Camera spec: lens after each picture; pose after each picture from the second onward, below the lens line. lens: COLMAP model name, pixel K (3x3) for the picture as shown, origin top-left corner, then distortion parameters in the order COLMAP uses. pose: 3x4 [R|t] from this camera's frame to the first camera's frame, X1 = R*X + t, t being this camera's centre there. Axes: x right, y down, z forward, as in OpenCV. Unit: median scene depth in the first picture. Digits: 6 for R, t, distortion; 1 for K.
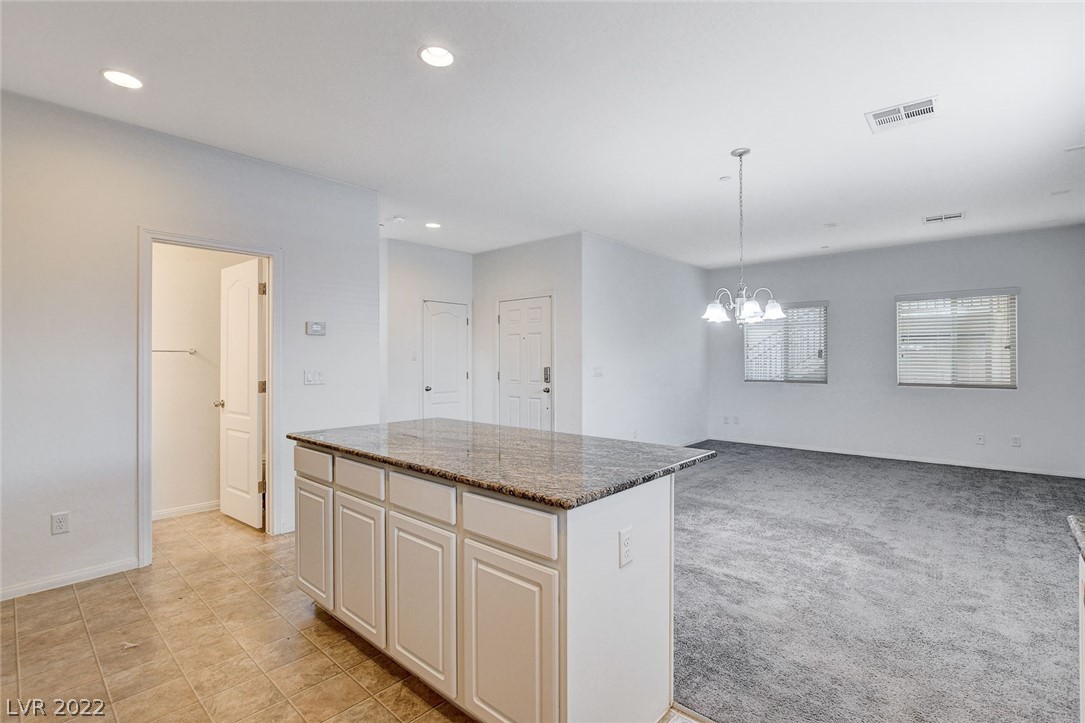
lens RADIAL K [[504.6, 0, 553.1], [0, 504.6, 356.7], [0, 0, 1]] dist [-0.010583, 0.000254]
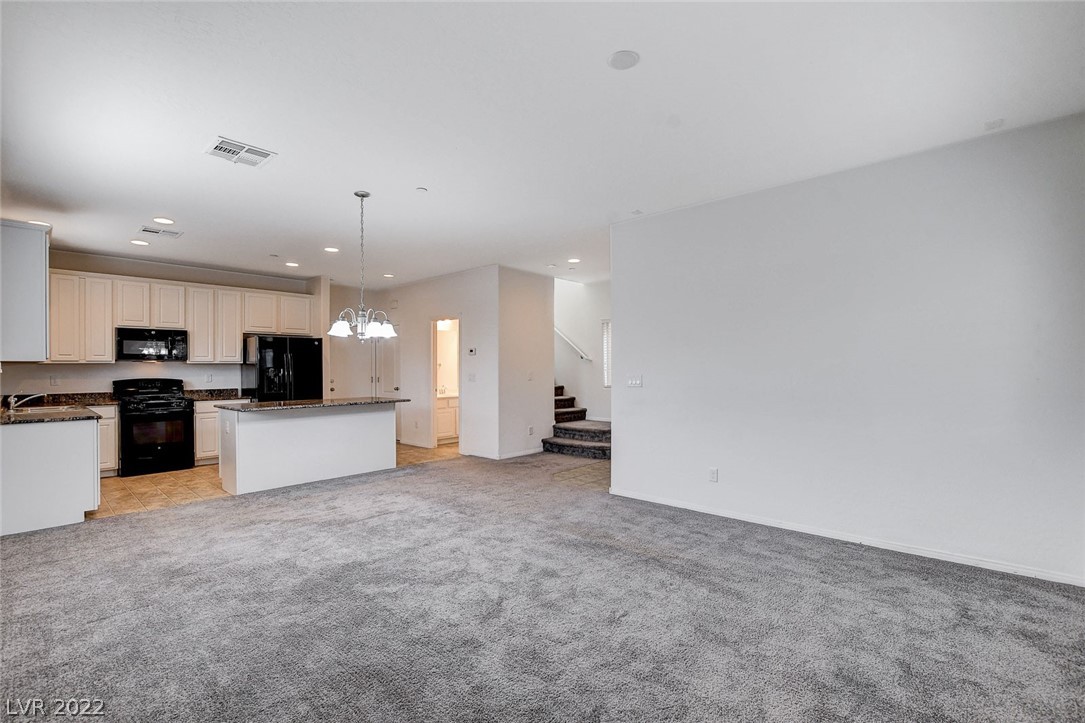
lens RADIAL K [[487.4, 0, 542.8], [0, 487.4, 367.6], [0, 0, 1]] dist [-0.022483, 0.000347]
pose [[-0.012473, 0.000650, -0.999922, 0.945210], [0.012611, 0.999920, 0.000493, 0.004436], [0.999843, -0.012604, -0.012480, 0.900916]]
